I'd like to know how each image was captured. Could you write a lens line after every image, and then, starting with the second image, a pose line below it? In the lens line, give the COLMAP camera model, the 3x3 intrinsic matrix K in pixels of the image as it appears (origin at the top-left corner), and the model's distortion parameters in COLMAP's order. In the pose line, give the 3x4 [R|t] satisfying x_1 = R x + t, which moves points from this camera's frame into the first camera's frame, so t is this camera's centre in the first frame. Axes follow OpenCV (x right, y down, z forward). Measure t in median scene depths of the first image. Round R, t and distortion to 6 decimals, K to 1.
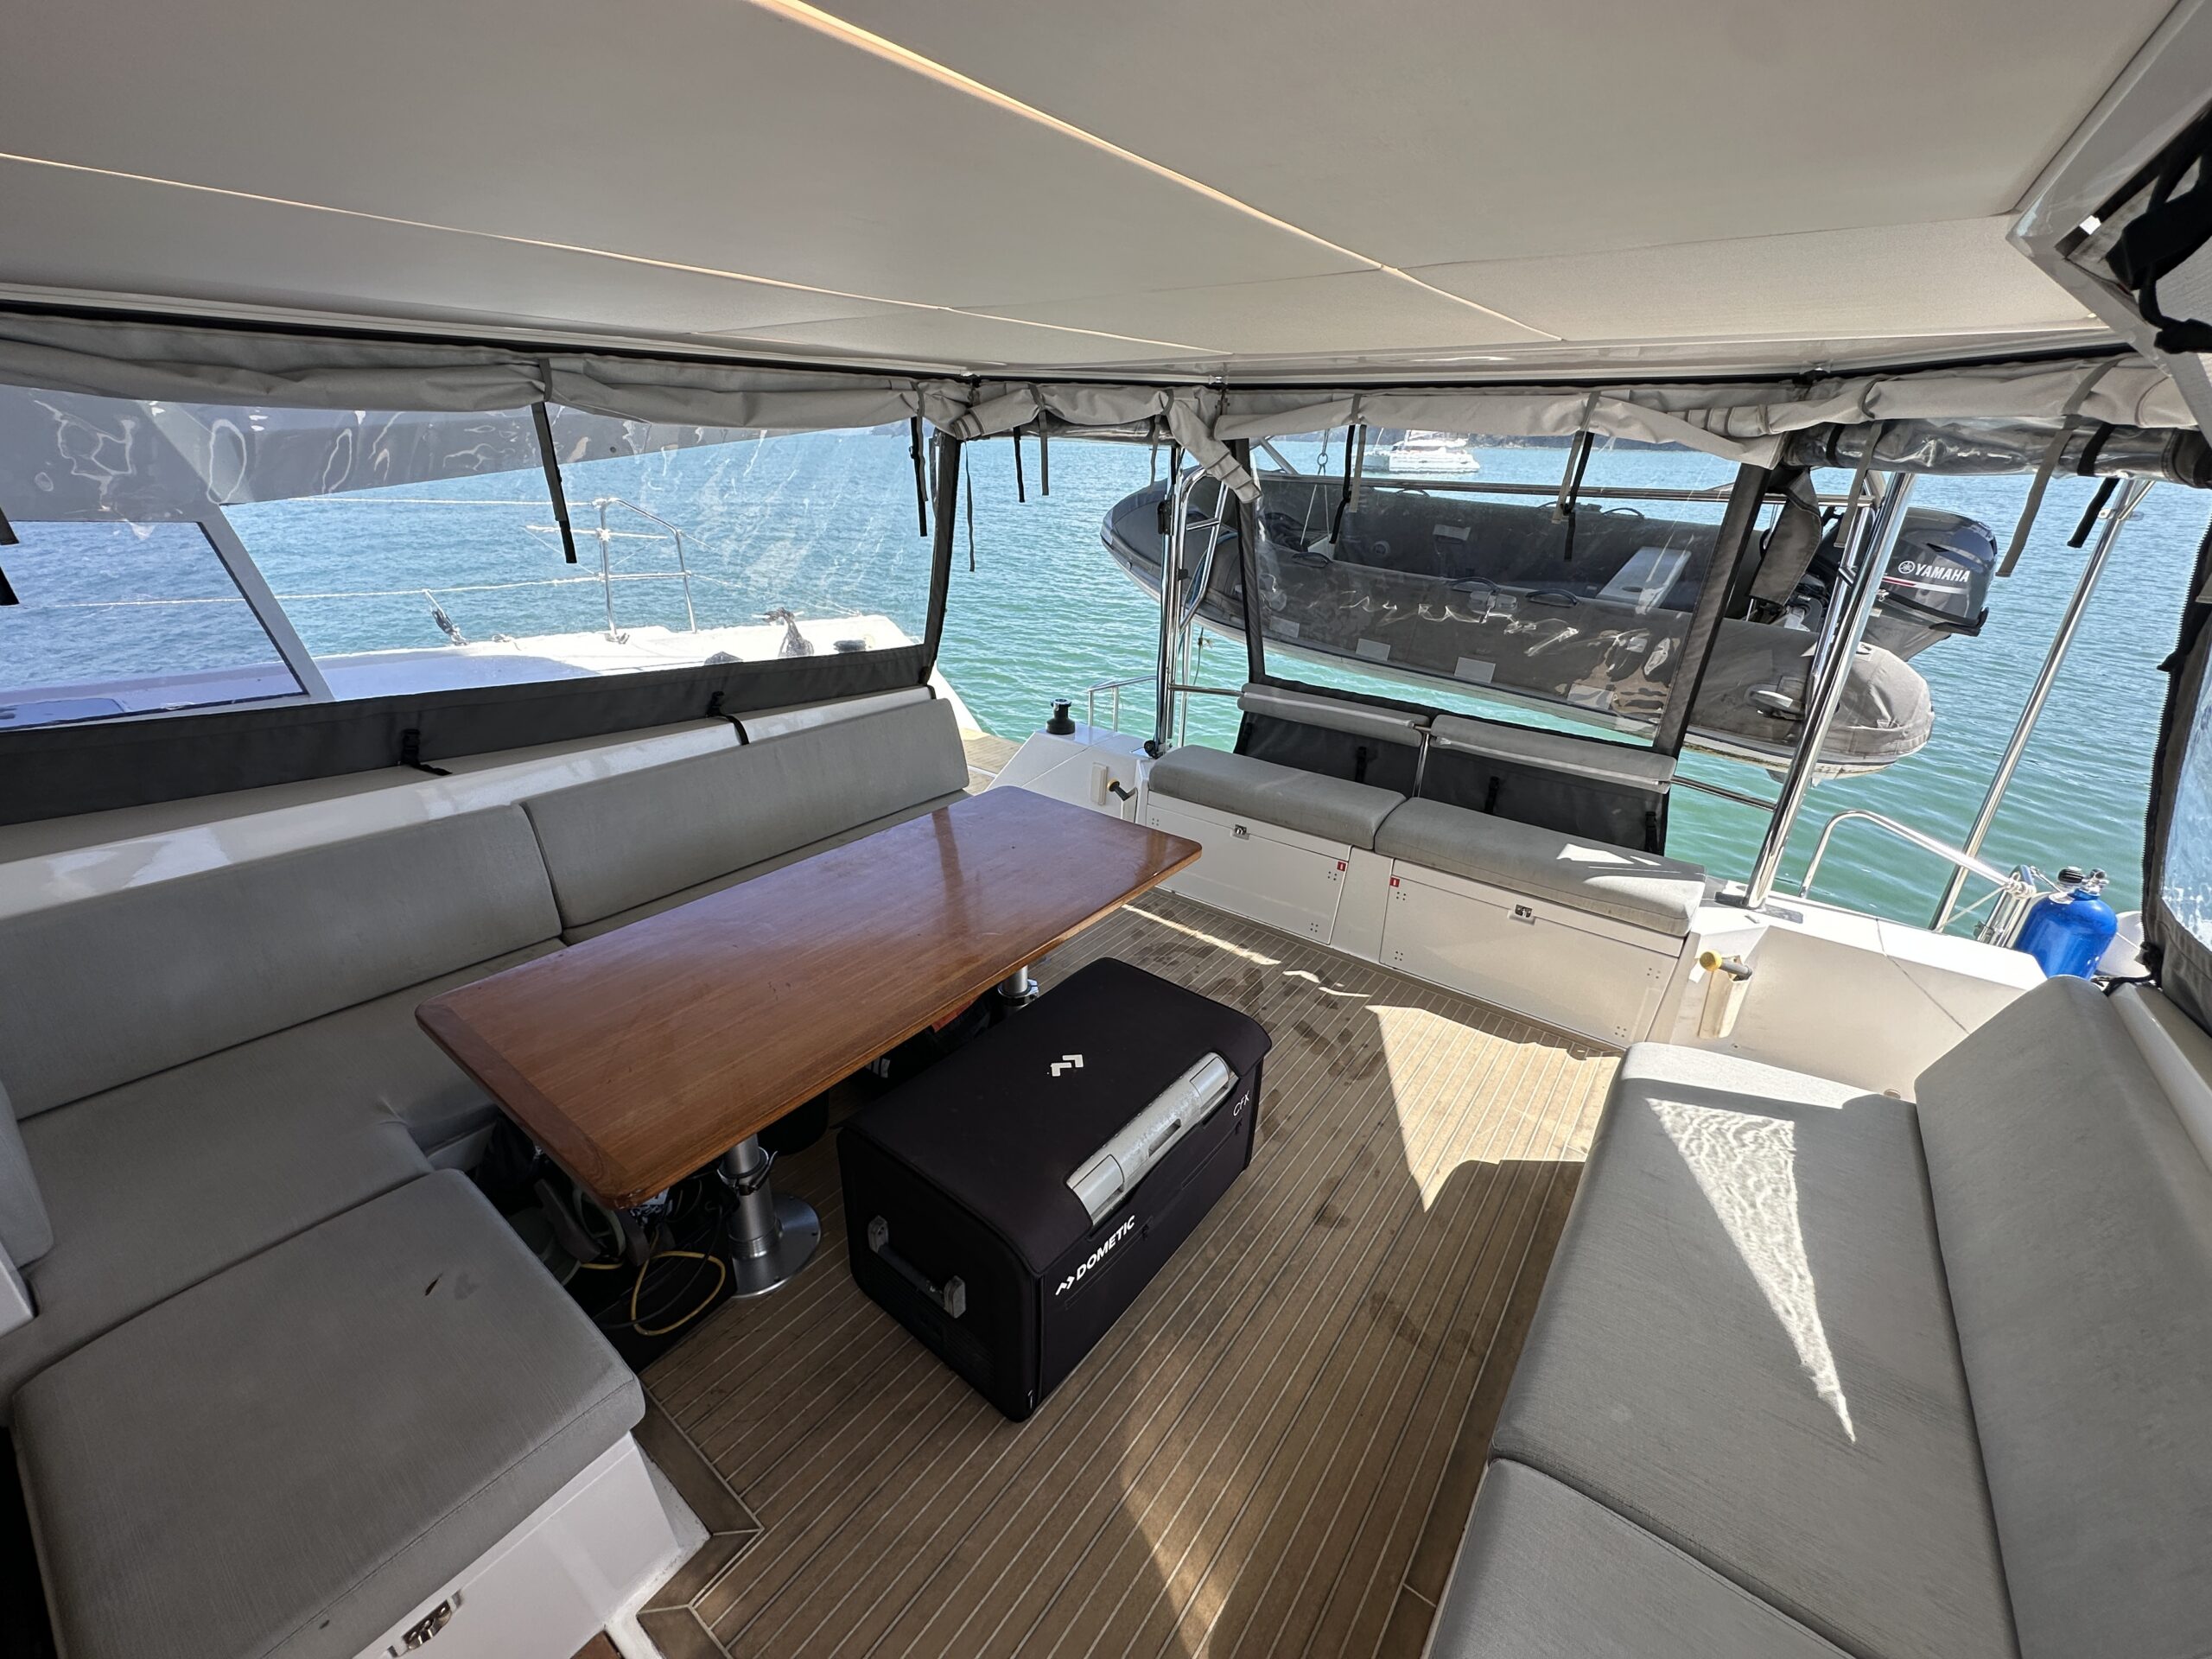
lens RADIAL K [[891.5, 0, 1106.0], [0, 891.5, 821.7], [0, 0, 1]] dist [0.000551, 0.000013]
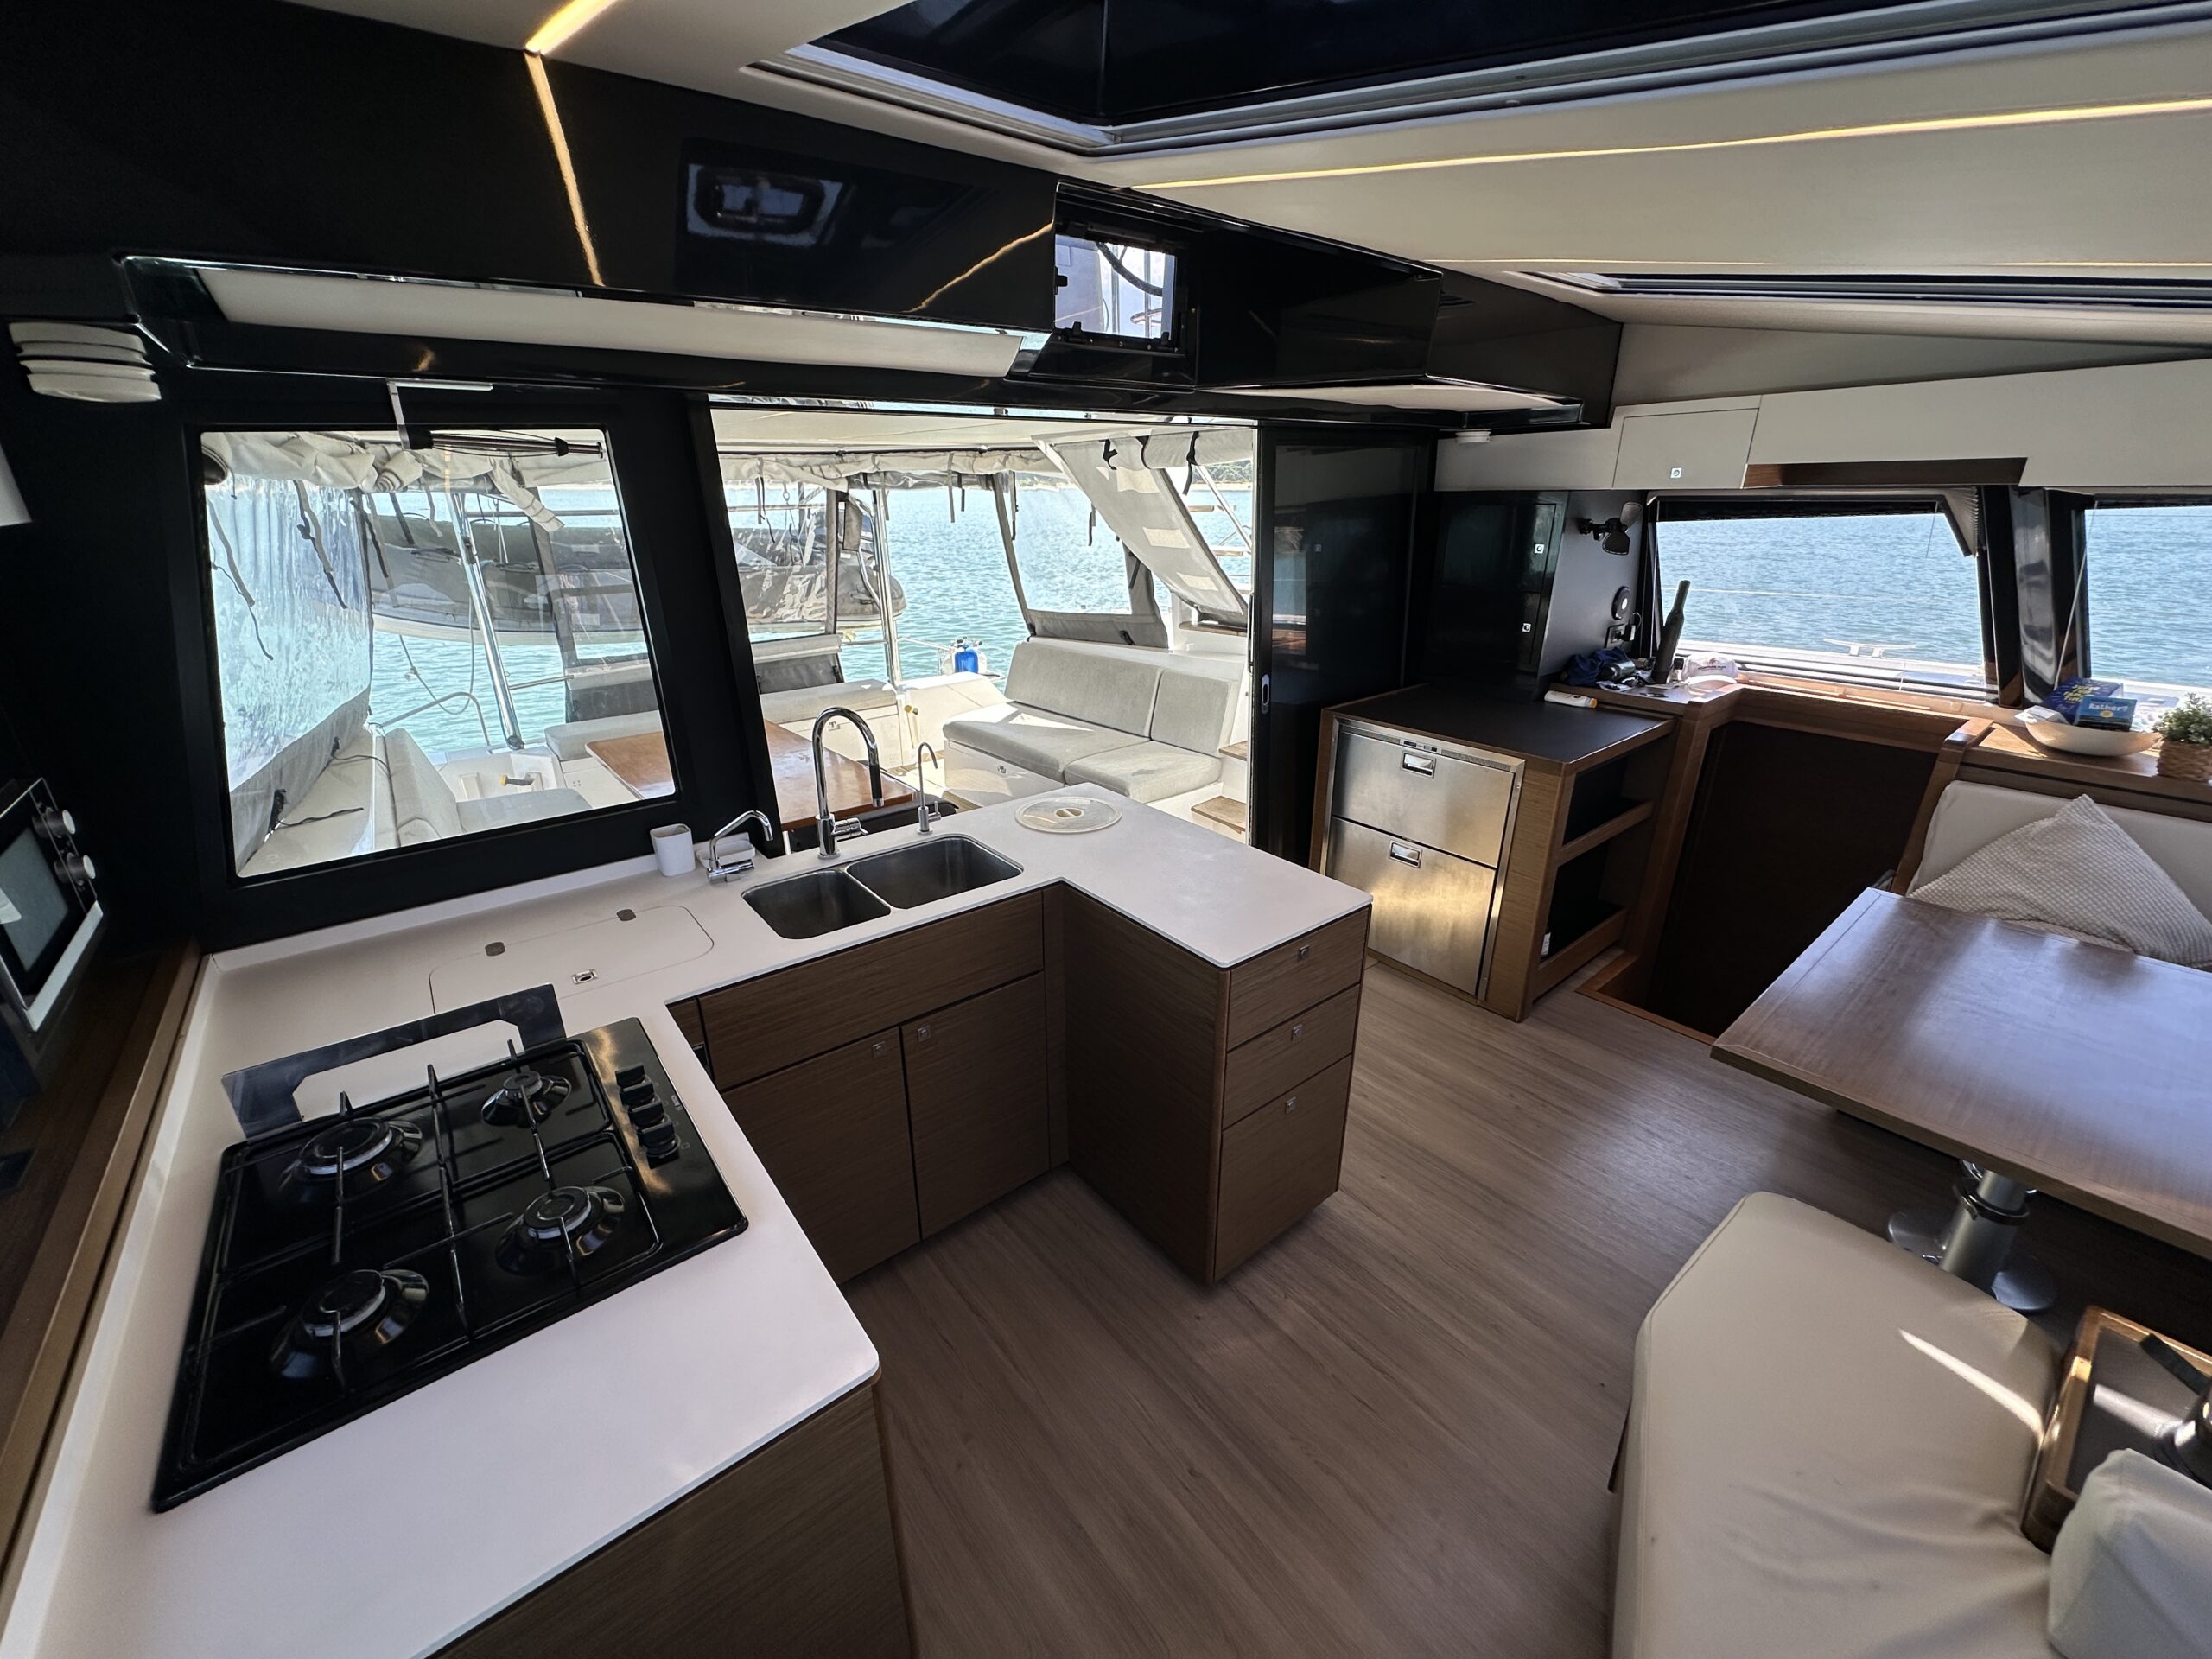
lens RADIAL K [[876.2, 0, 1106.0], [0, 876.2, 829.5], [0, 0, 1]] dist [-0.026959, 0.000013]
pose [[0.250386, -0.379838, 0.890522, -1.256521], [0.390570, 0.881281, 0.266081, 0.033172], [-0.885868, 0.281189, 0.369013, -0.157163]]
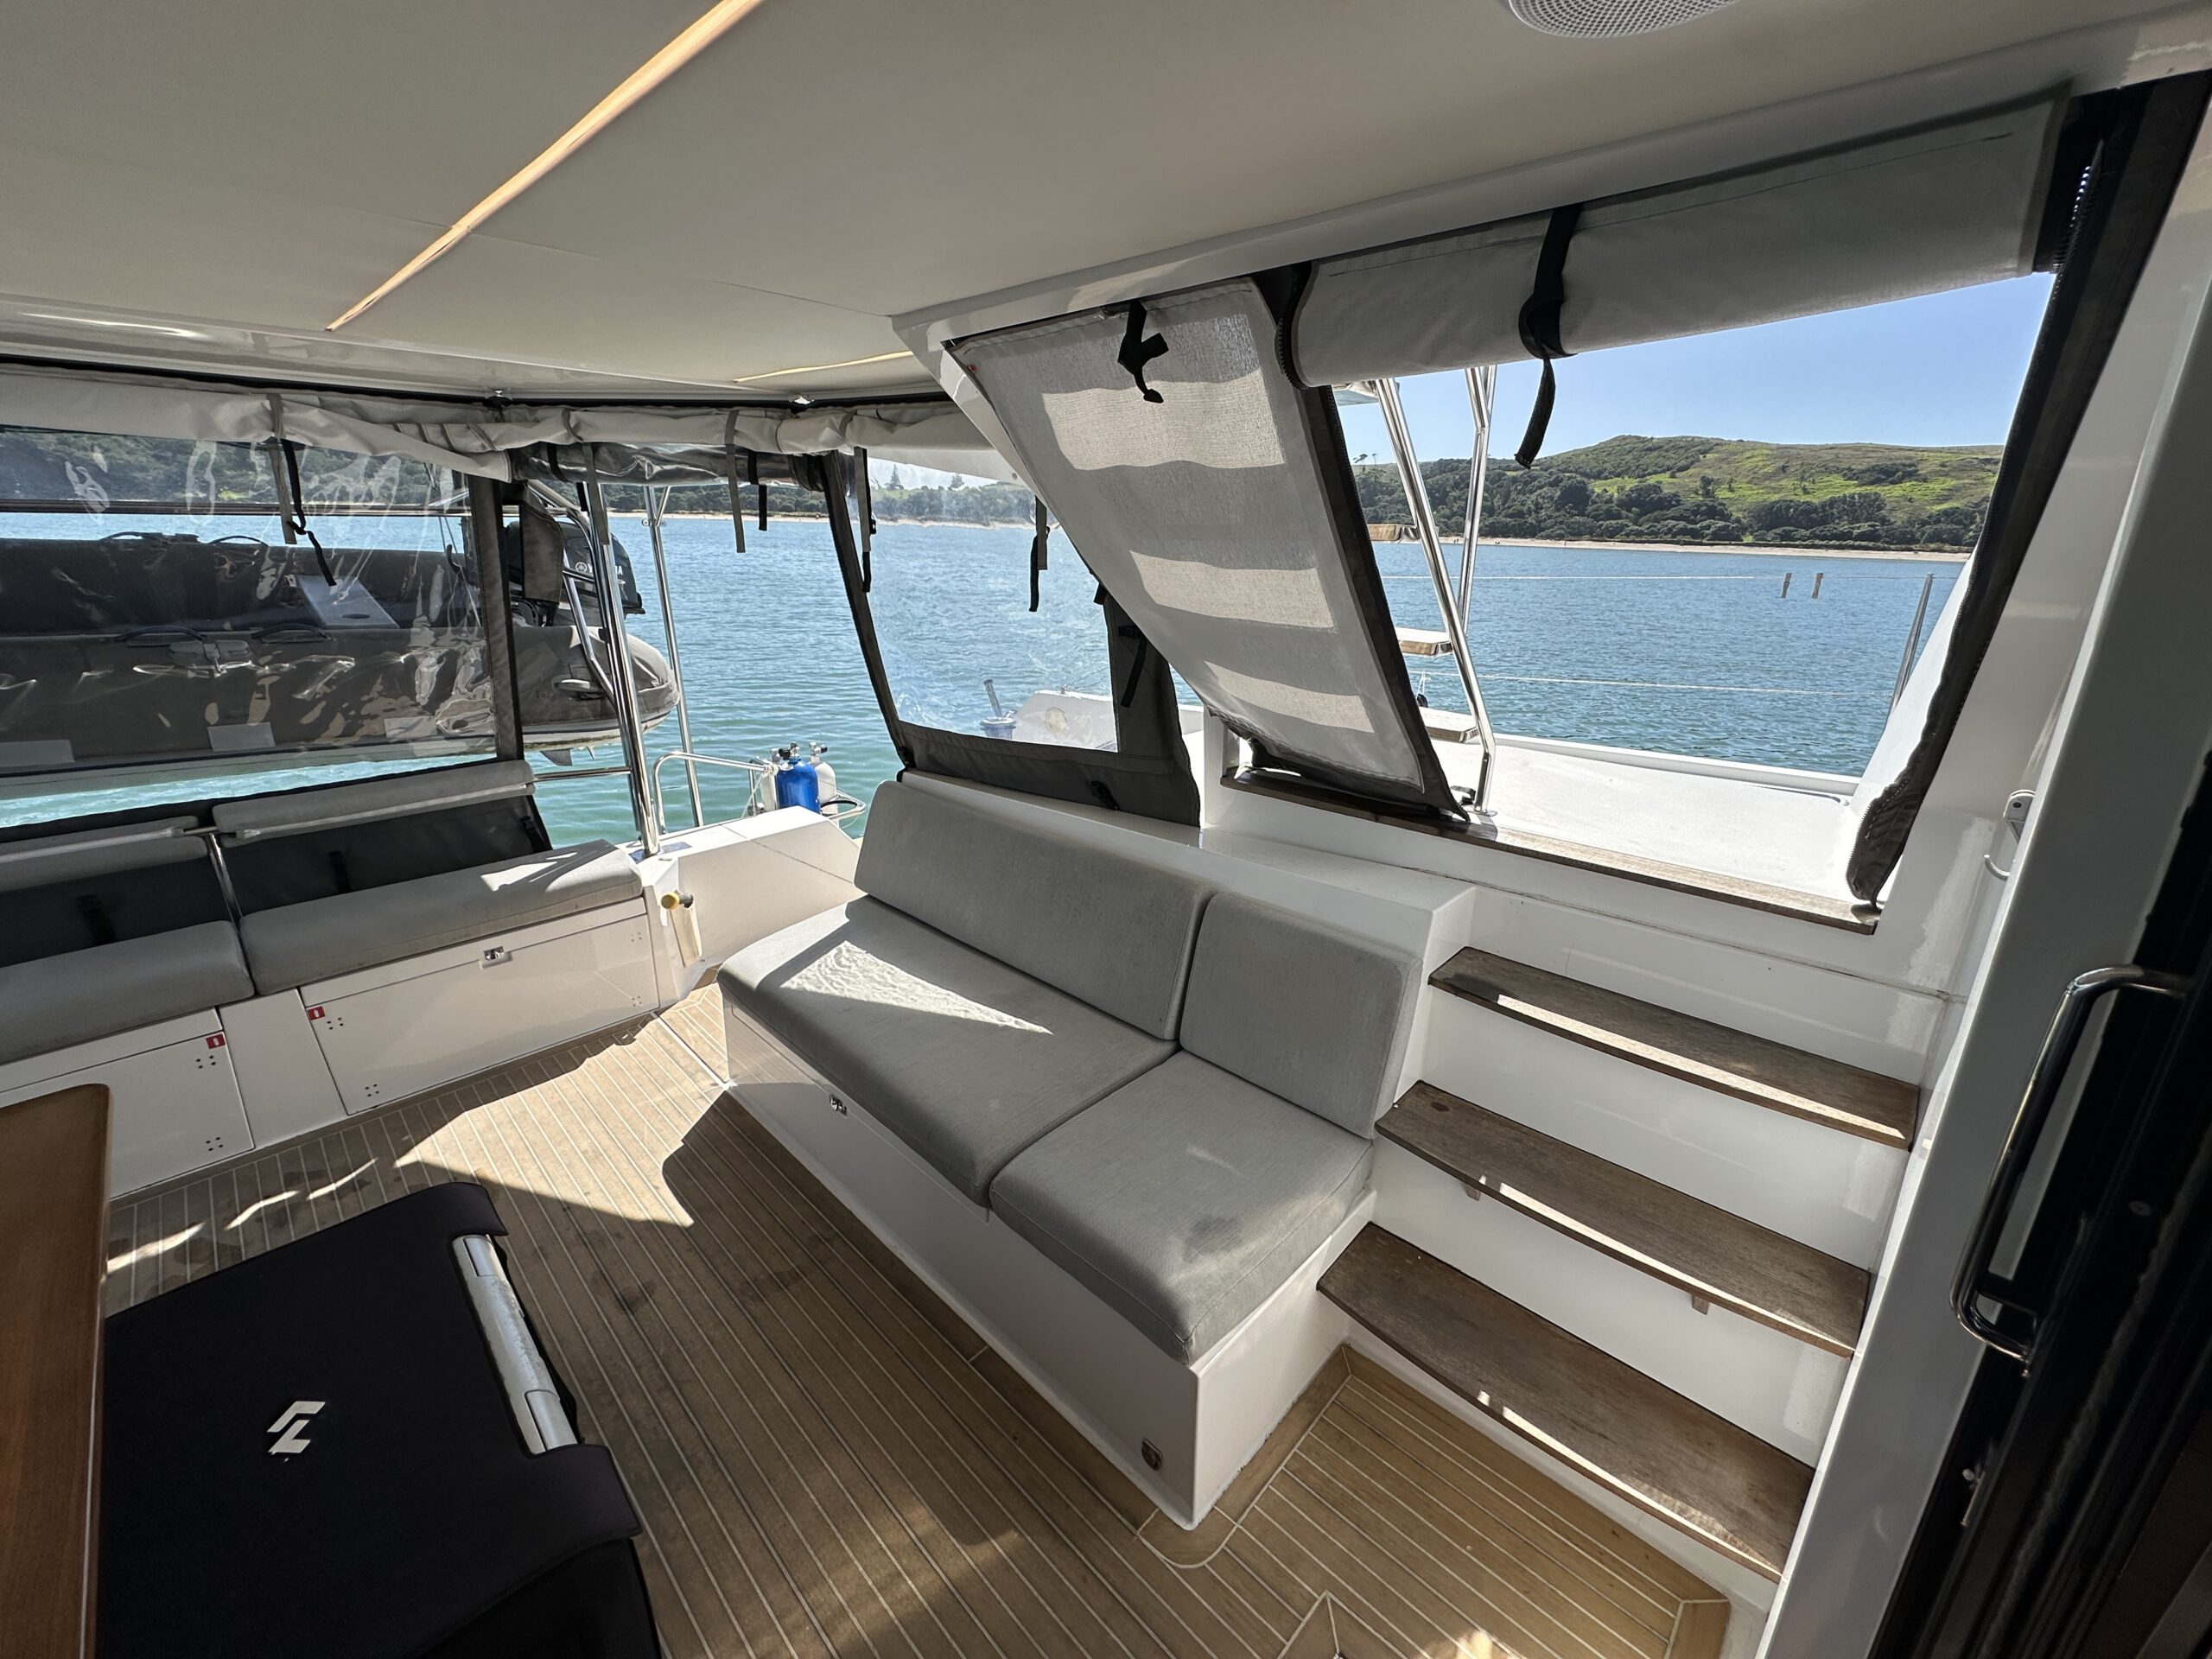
lens RADIAL K [[891.5, 0, 1106.0], [0, 891.5, 821.7], [0, 0, 1]] dist [0.000551, 0.000013]
pose [[0.130254, -0.340520, 0.931171, -0.296407], [0.373094, 0.886975, 0.272168, -0.040784], [-0.918605, 0.311963, 0.242578, 0.160717]]
